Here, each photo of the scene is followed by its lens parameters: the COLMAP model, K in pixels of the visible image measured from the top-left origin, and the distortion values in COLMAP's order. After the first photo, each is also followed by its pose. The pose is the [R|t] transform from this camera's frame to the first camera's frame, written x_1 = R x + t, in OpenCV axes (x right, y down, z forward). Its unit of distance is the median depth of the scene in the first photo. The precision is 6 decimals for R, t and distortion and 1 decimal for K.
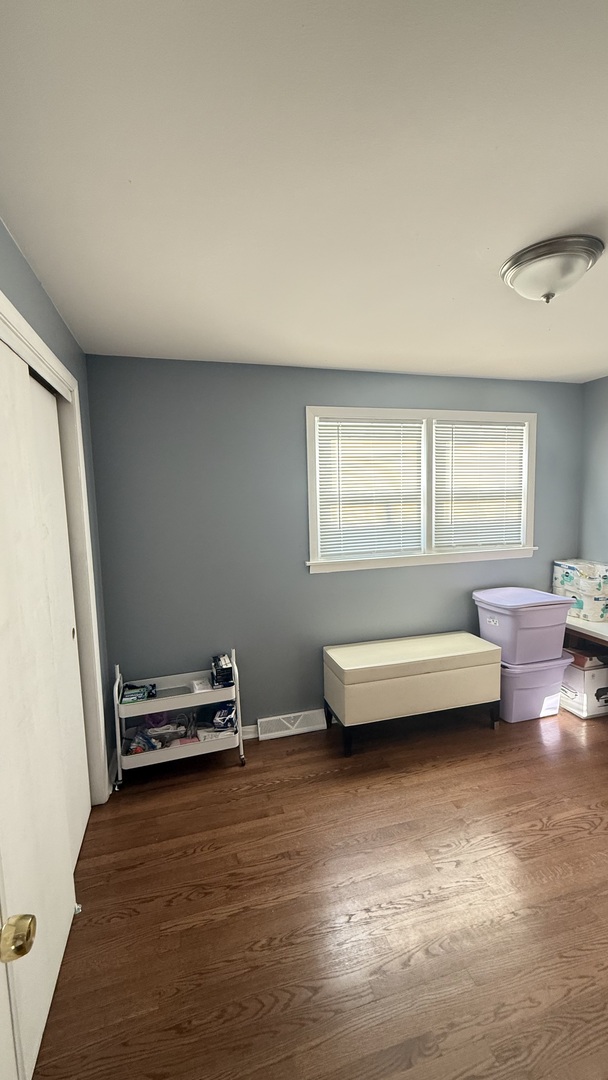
lens RADIAL K [[431.9, 0, 301.2], [0, 431.9, 540.9], [0, 0, 1]] dist [0.002119, -0.000076]
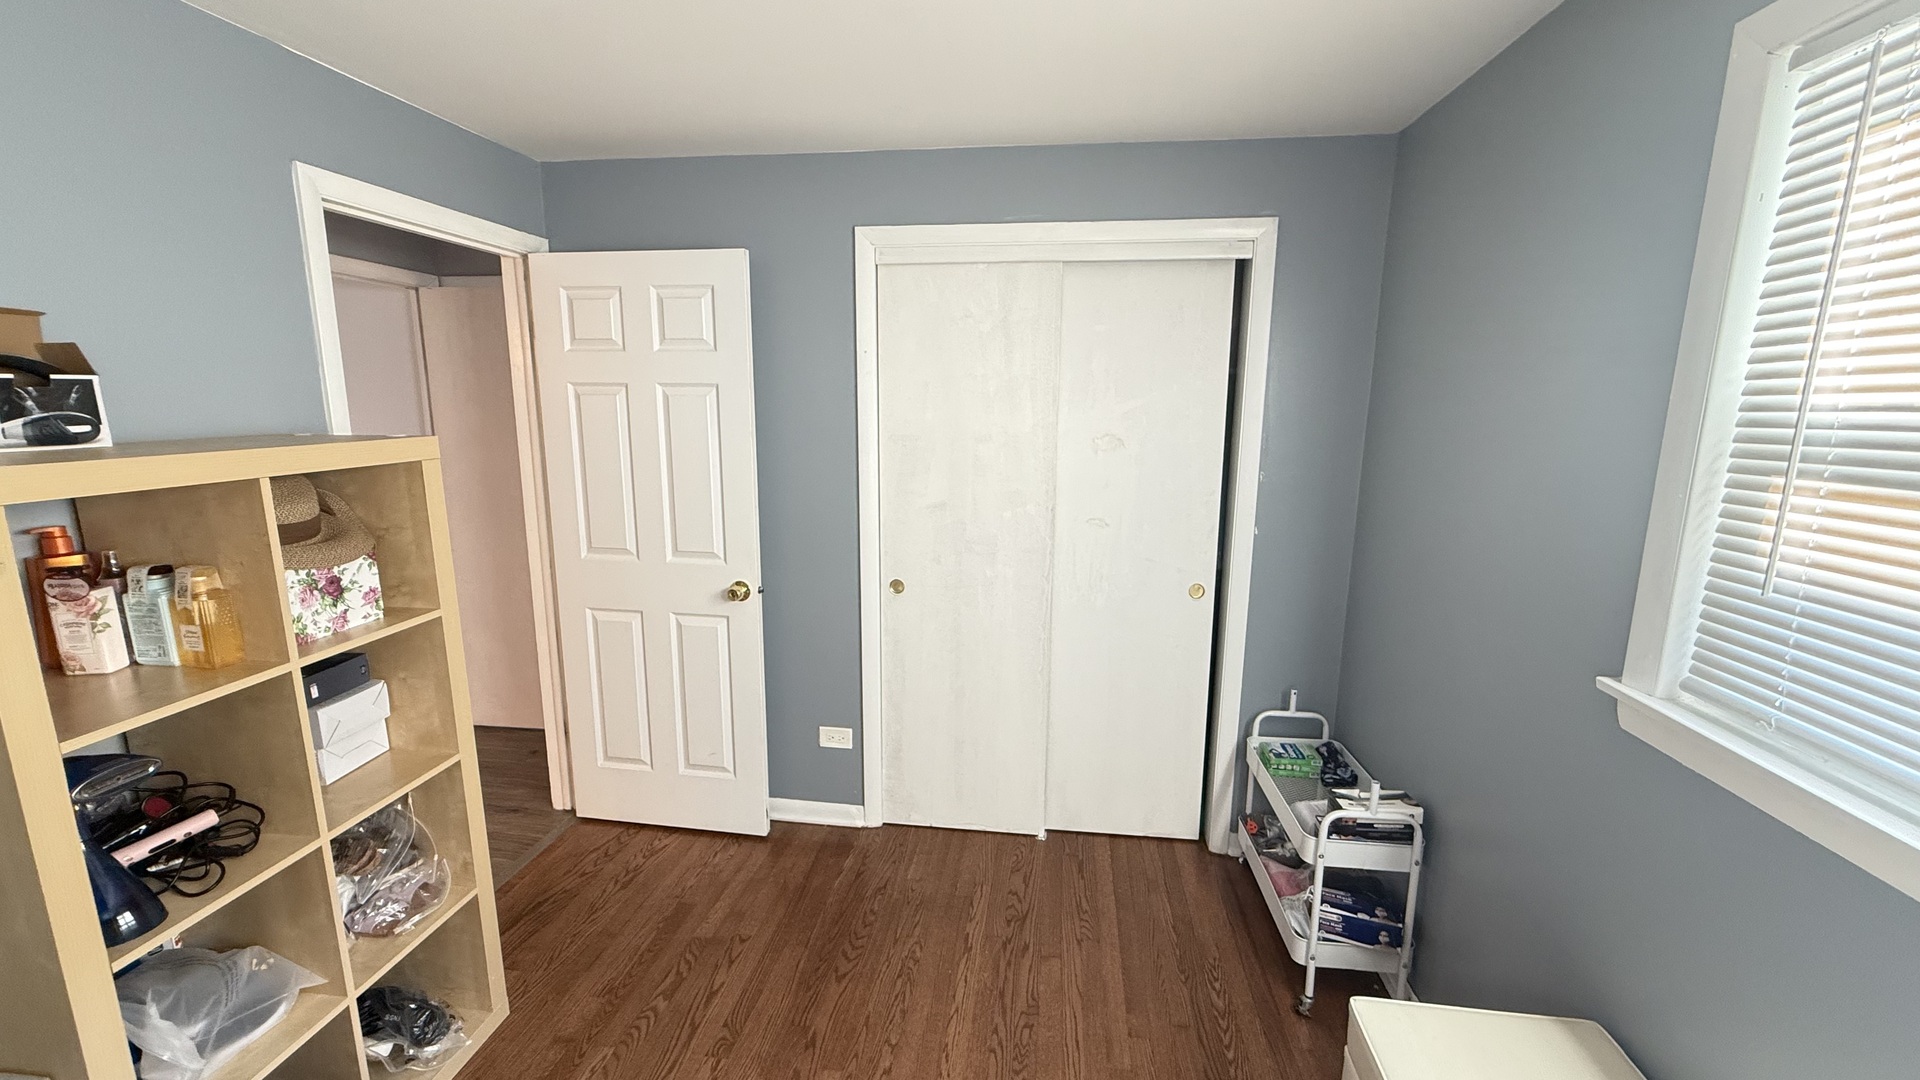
lens RADIAL K [[767.8, 0, 963.9], [0, 767.8, 542.8], [0, 0, 1]] dist [0.002119, -0.000076]
pose [[-0.391588, 0.193965, -0.899464, 0.662956], [-0.094566, 0.963870, 0.249023, -0.128084], [0.915268, 0.182573, -0.359098, 0.927504]]
